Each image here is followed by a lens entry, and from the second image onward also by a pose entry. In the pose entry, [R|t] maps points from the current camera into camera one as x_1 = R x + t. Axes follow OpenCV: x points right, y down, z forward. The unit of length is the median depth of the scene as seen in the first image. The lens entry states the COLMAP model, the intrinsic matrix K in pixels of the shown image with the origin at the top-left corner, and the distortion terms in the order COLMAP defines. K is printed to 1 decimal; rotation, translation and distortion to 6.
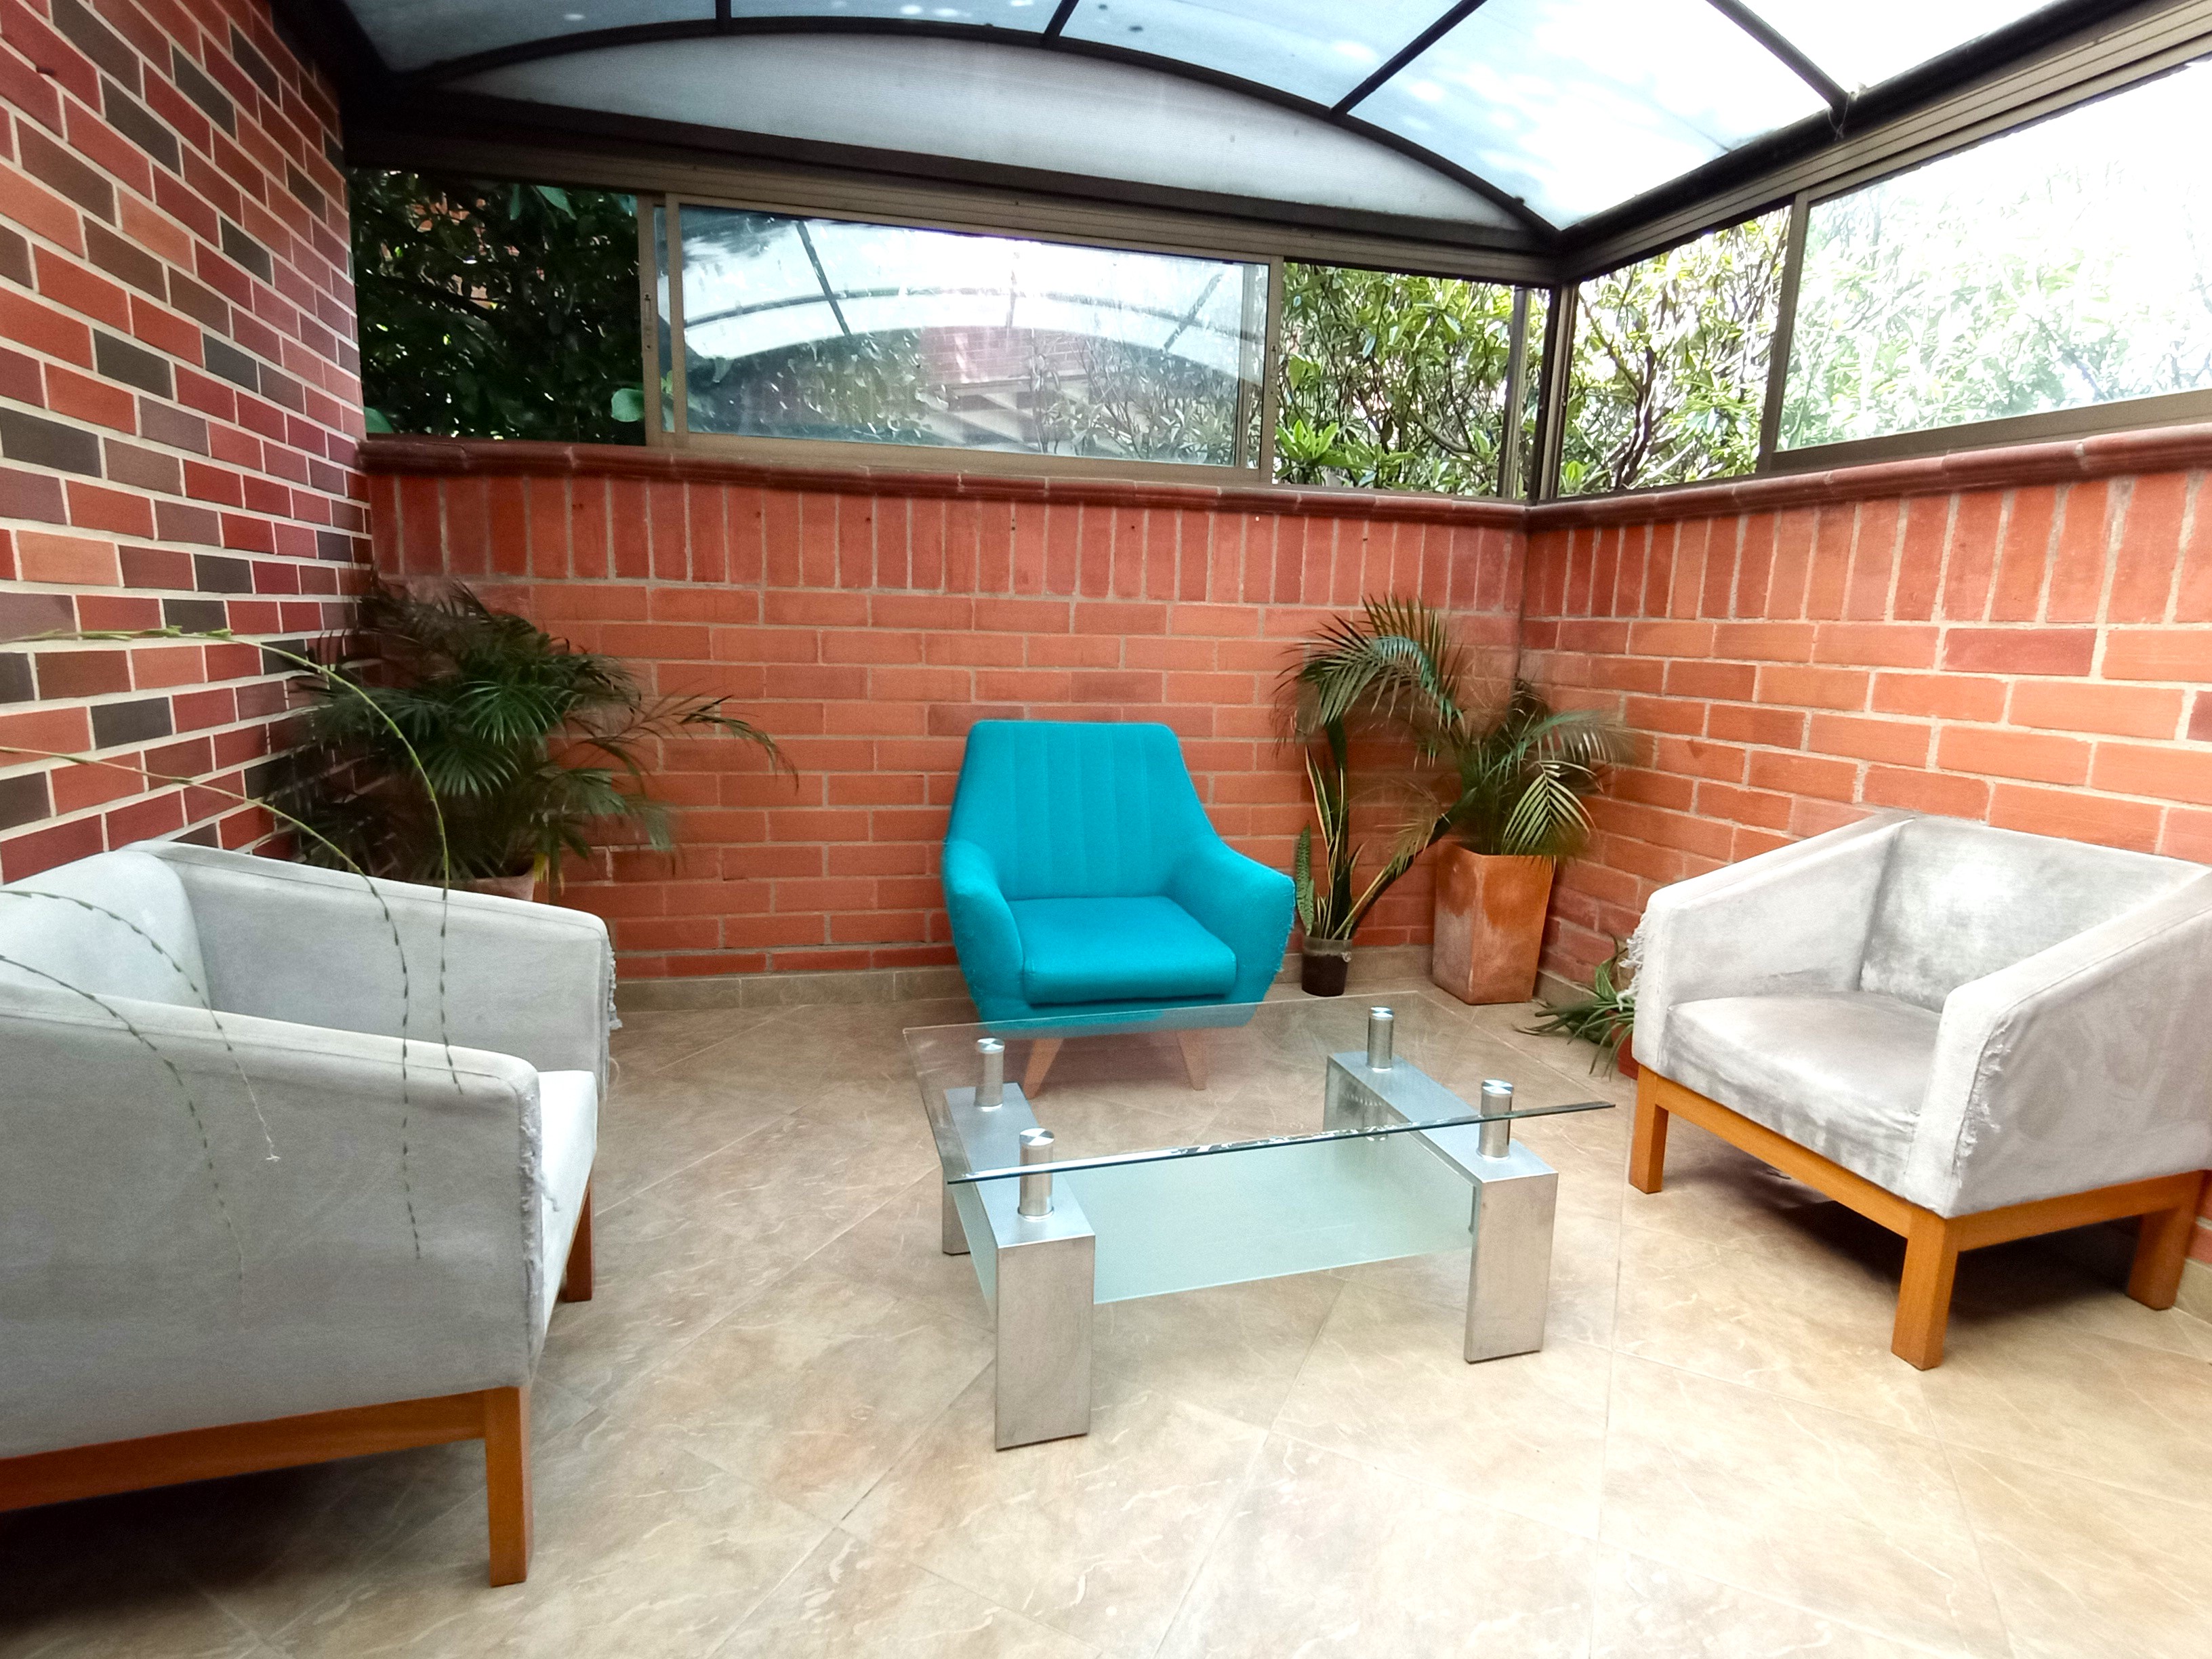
lens RADIAL K [[1107.6, 0, 1097.3], [0, 1107.6, 823.8], [0, 0, 1]] dist [-0.000516, -0.000704]
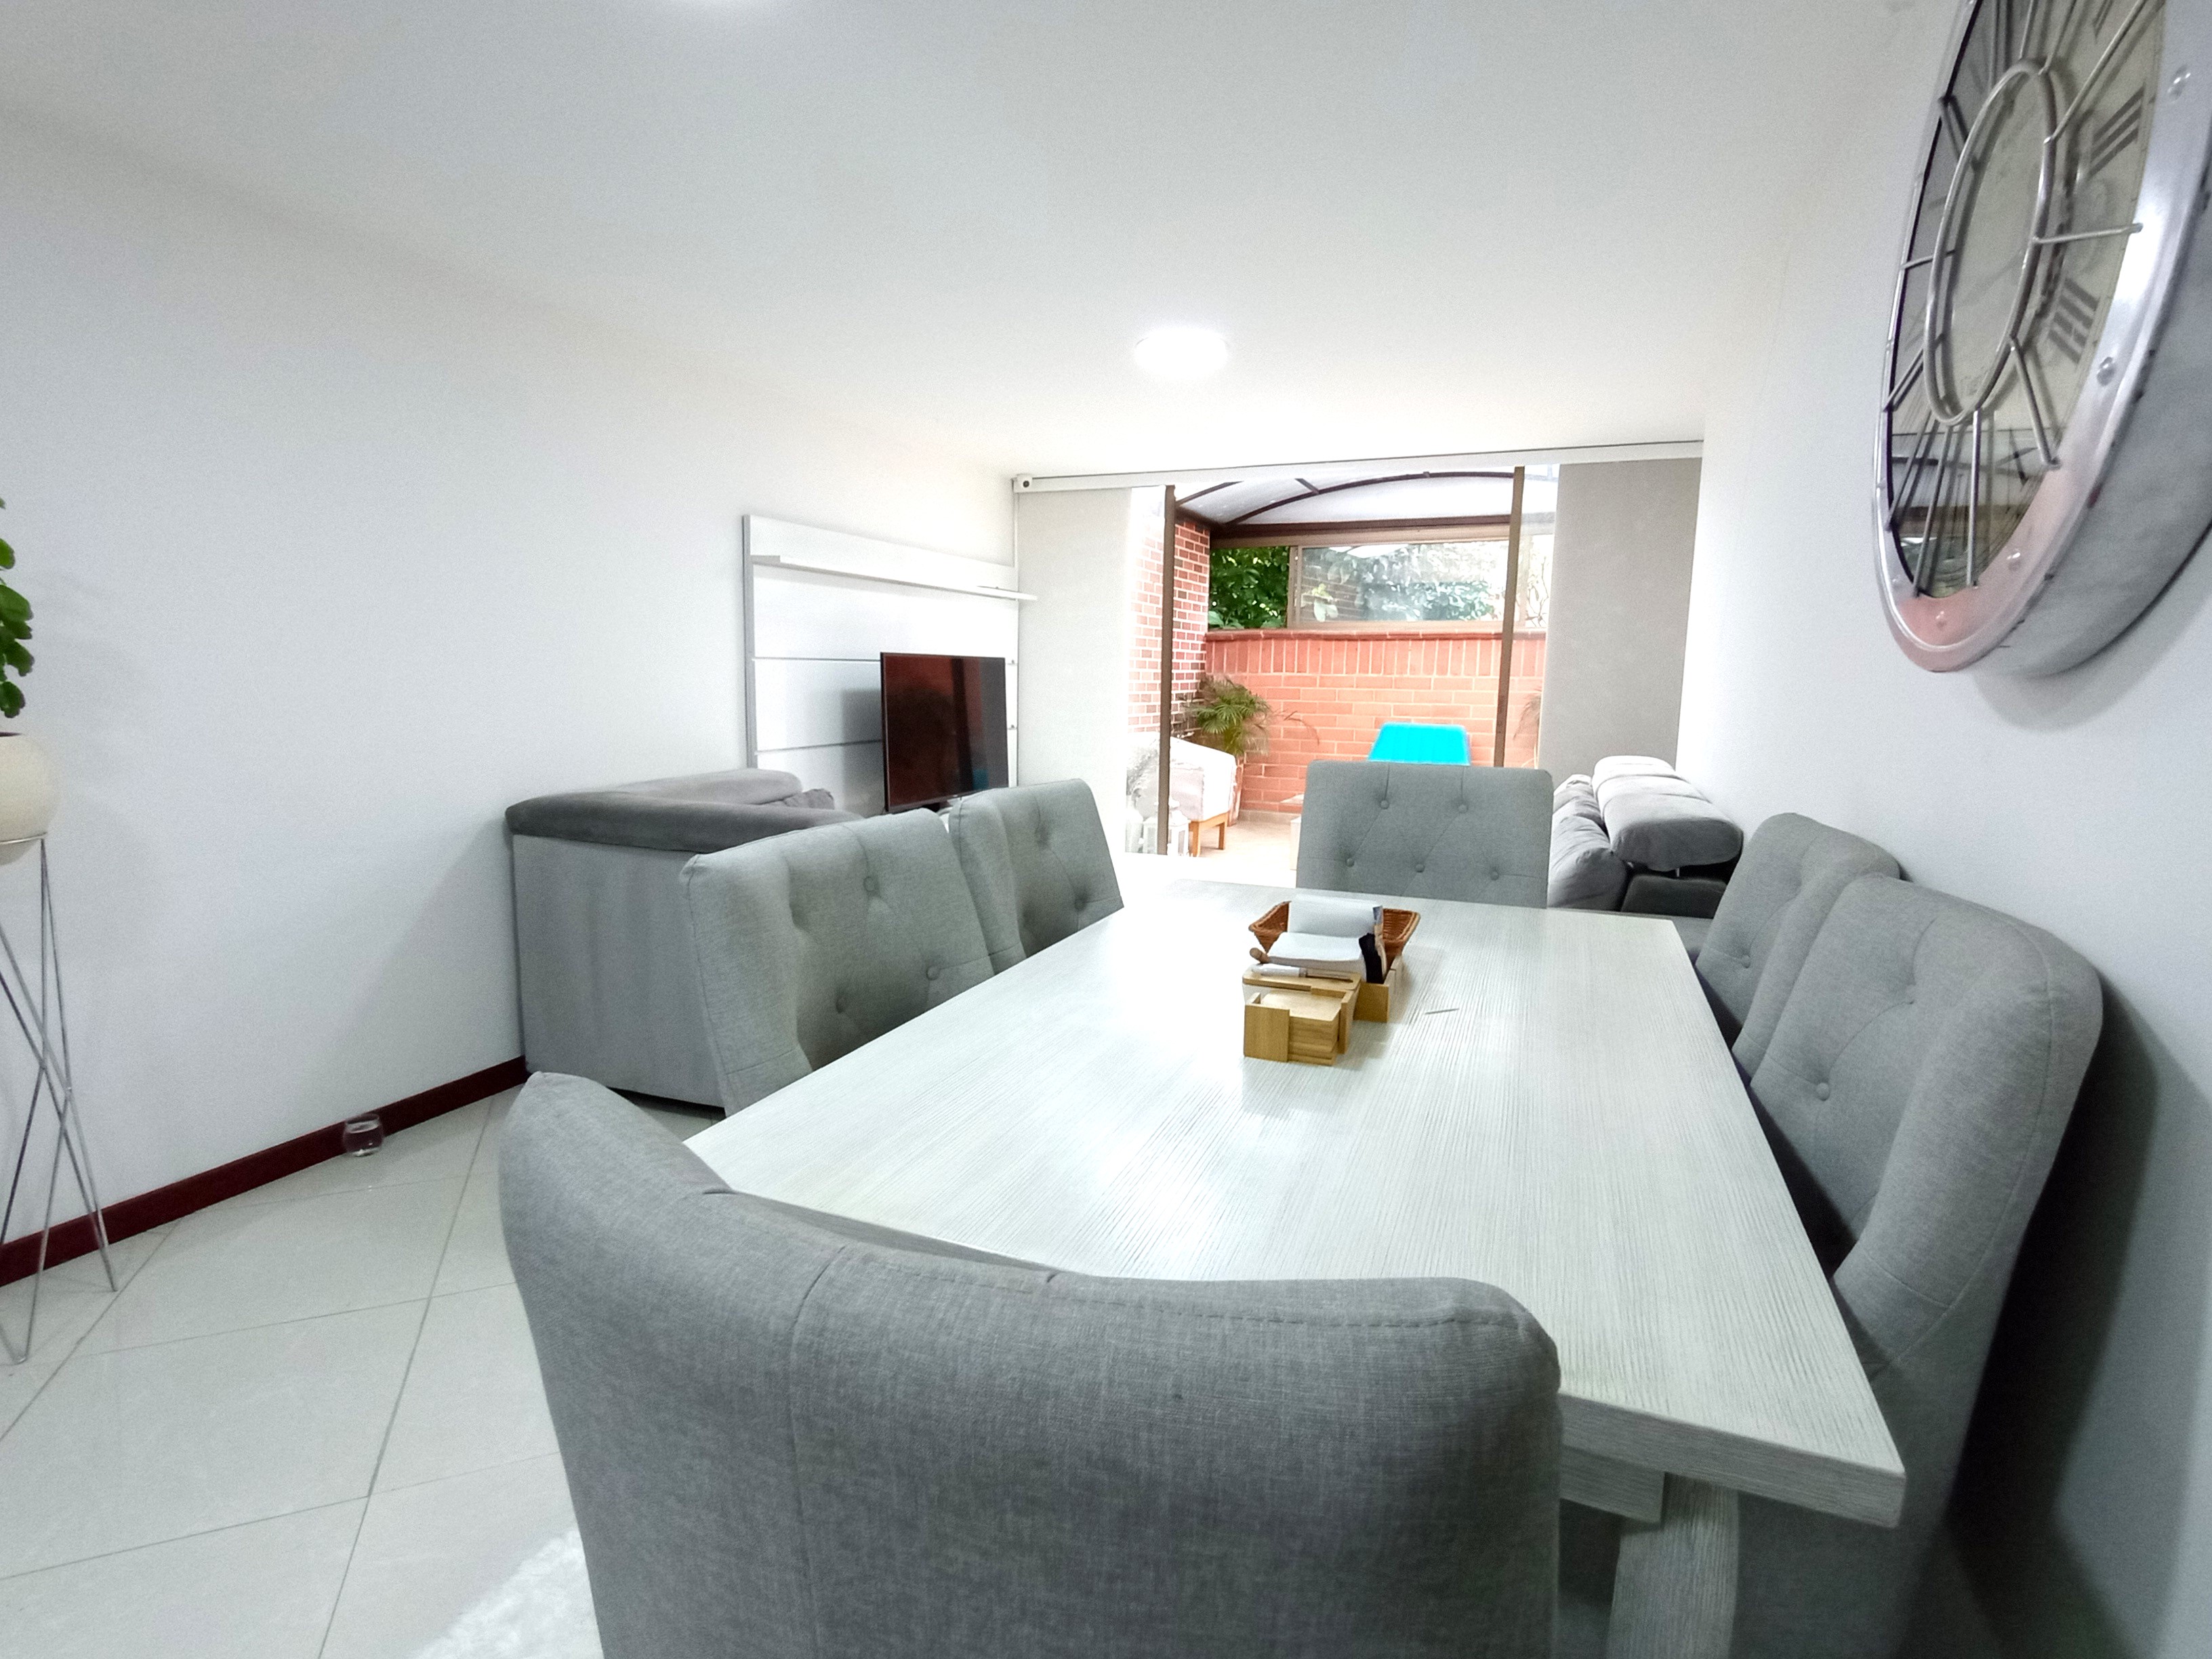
lens RADIAL K [[1107.6, 0, 1097.3], [0, 1107.6, 823.8], [0, 0, 1]] dist [-0.000516, -0.000704]
pose [[0.764123, 0.067406, -0.641539, 1.072654], [-0.107124, 0.993976, -0.023156, 0.283673], [0.636113, 0.086418, 0.766741, -1.453516]]
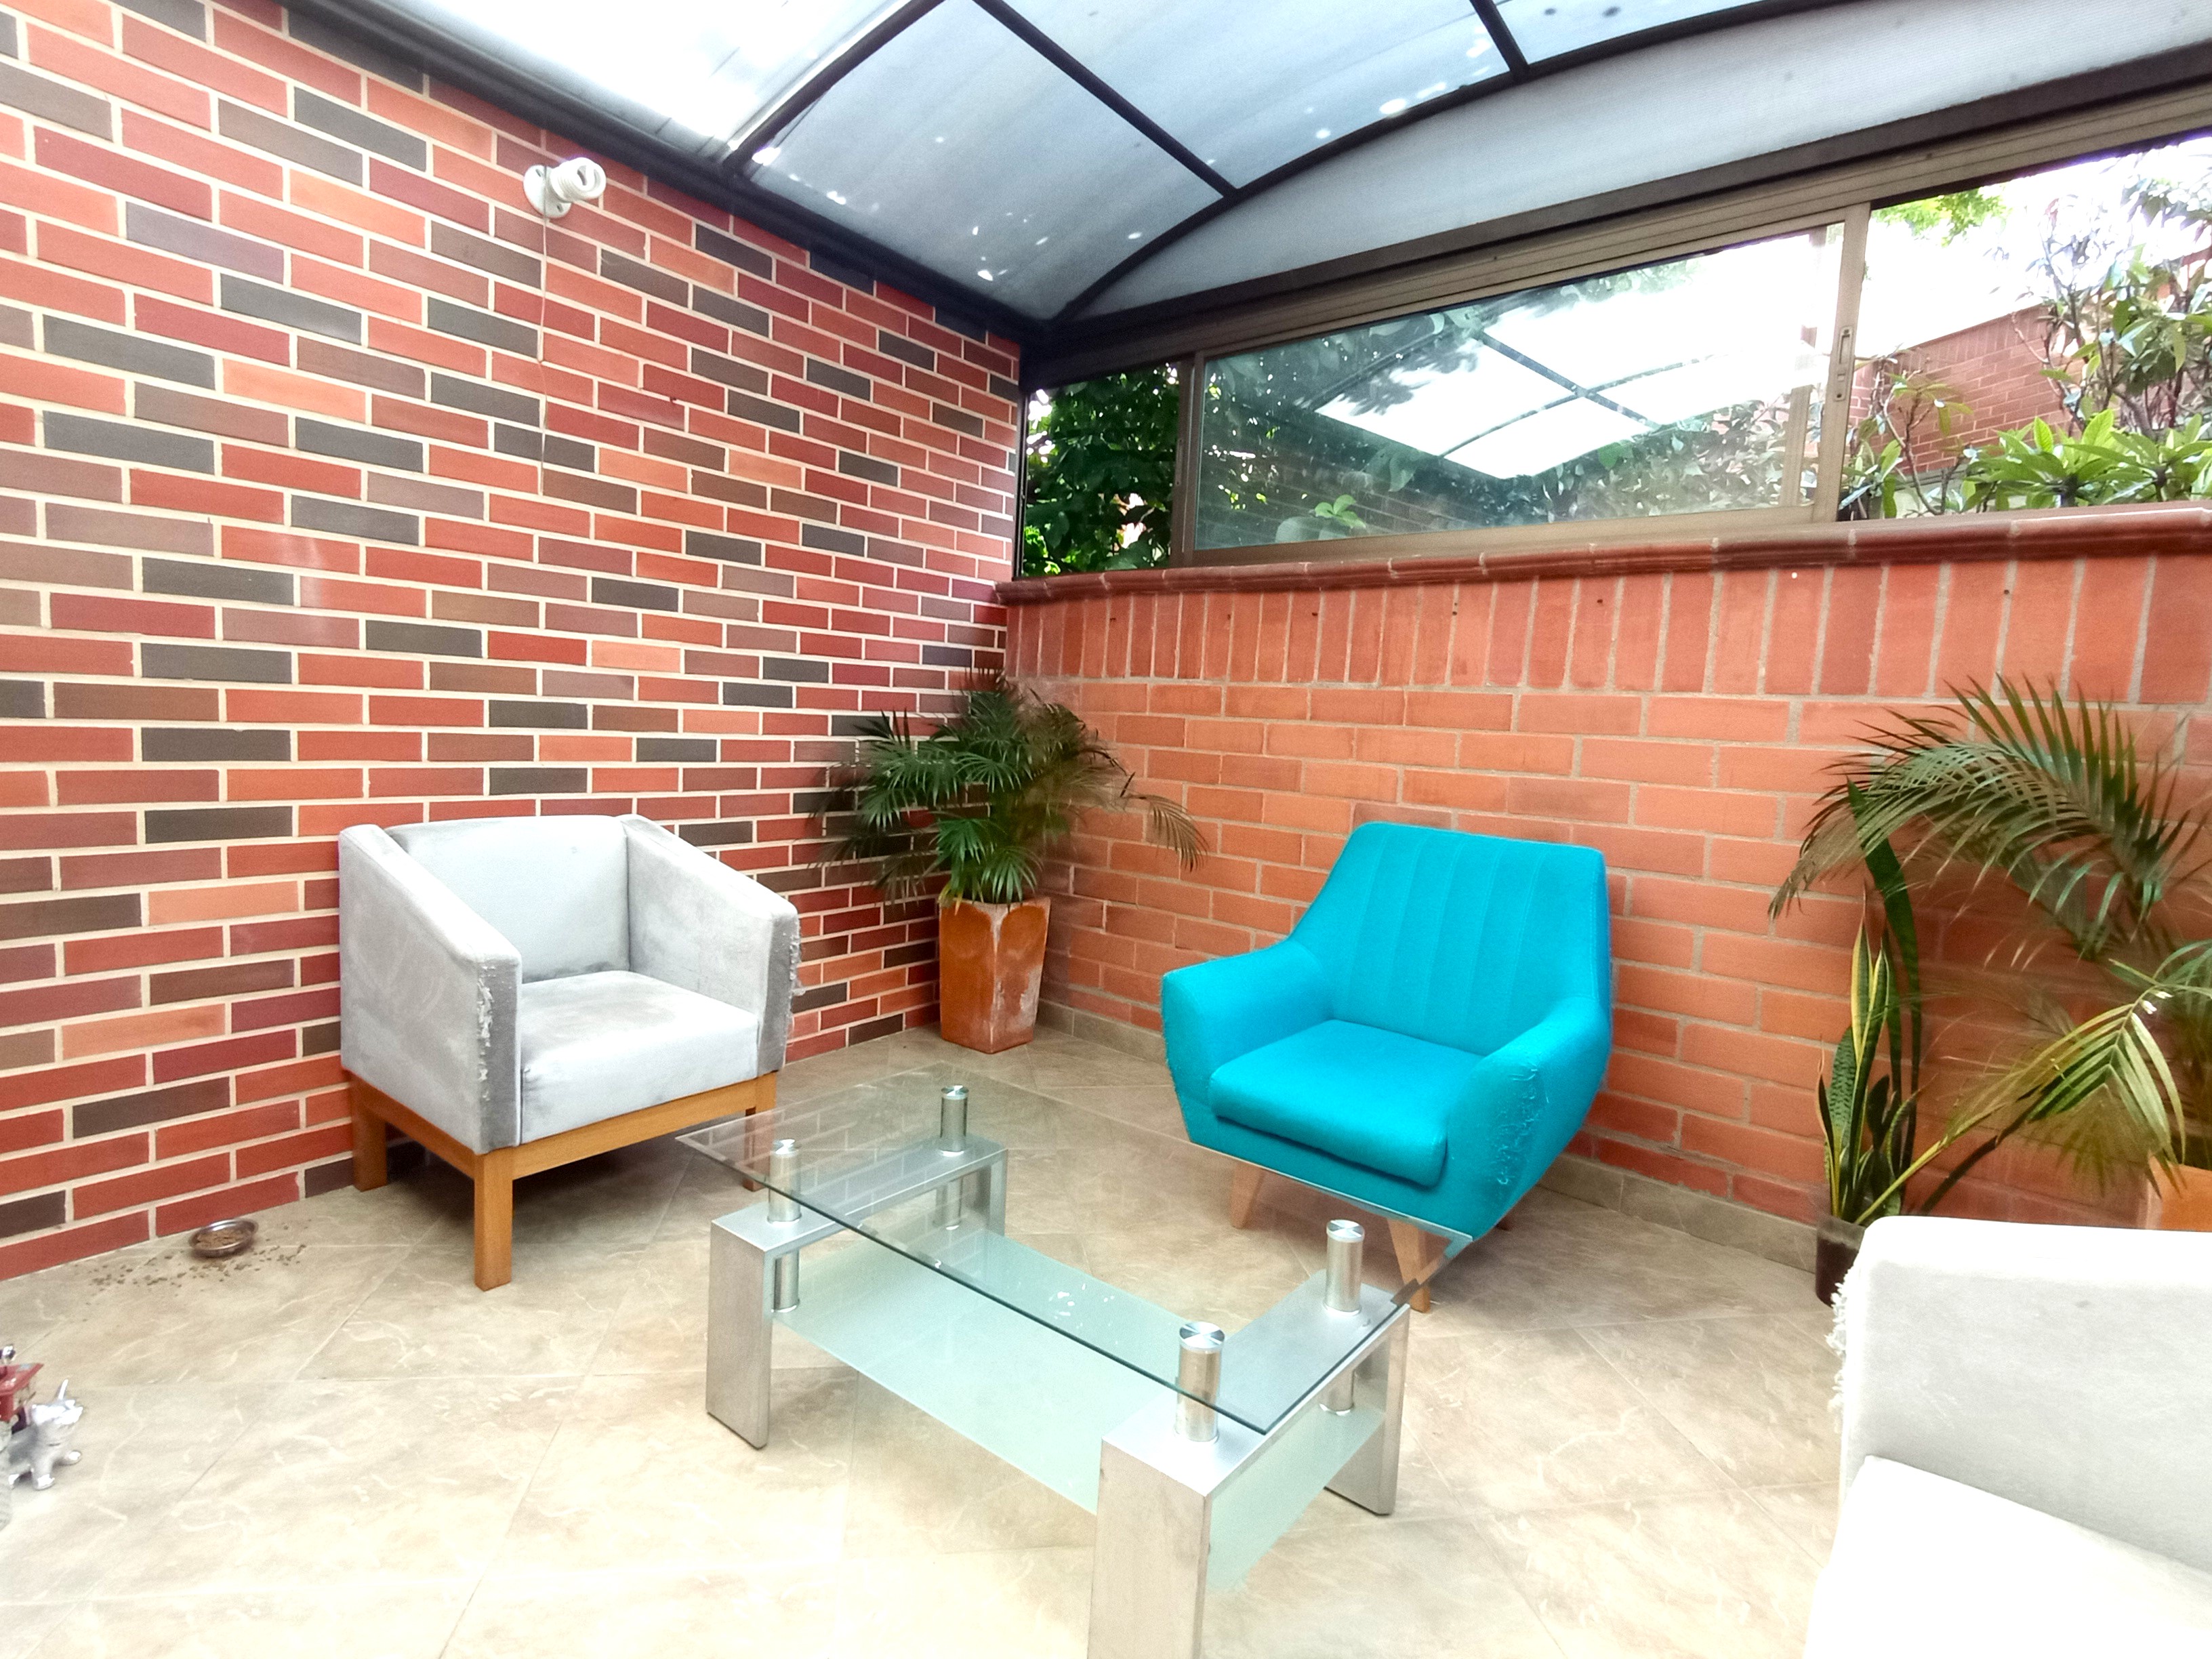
lens RADIAL K [[1107.6, 0, 1097.3], [0, 1107.6, 823.8], [0, 0, 1]] dist [-0.000516, -0.000704]
pose [[0.584824, 0.081498, -0.807056, 0.487222], [-0.176993, 0.983787, -0.028912, -0.024447], [0.791615, 0.159752, 0.589767, 0.278262]]
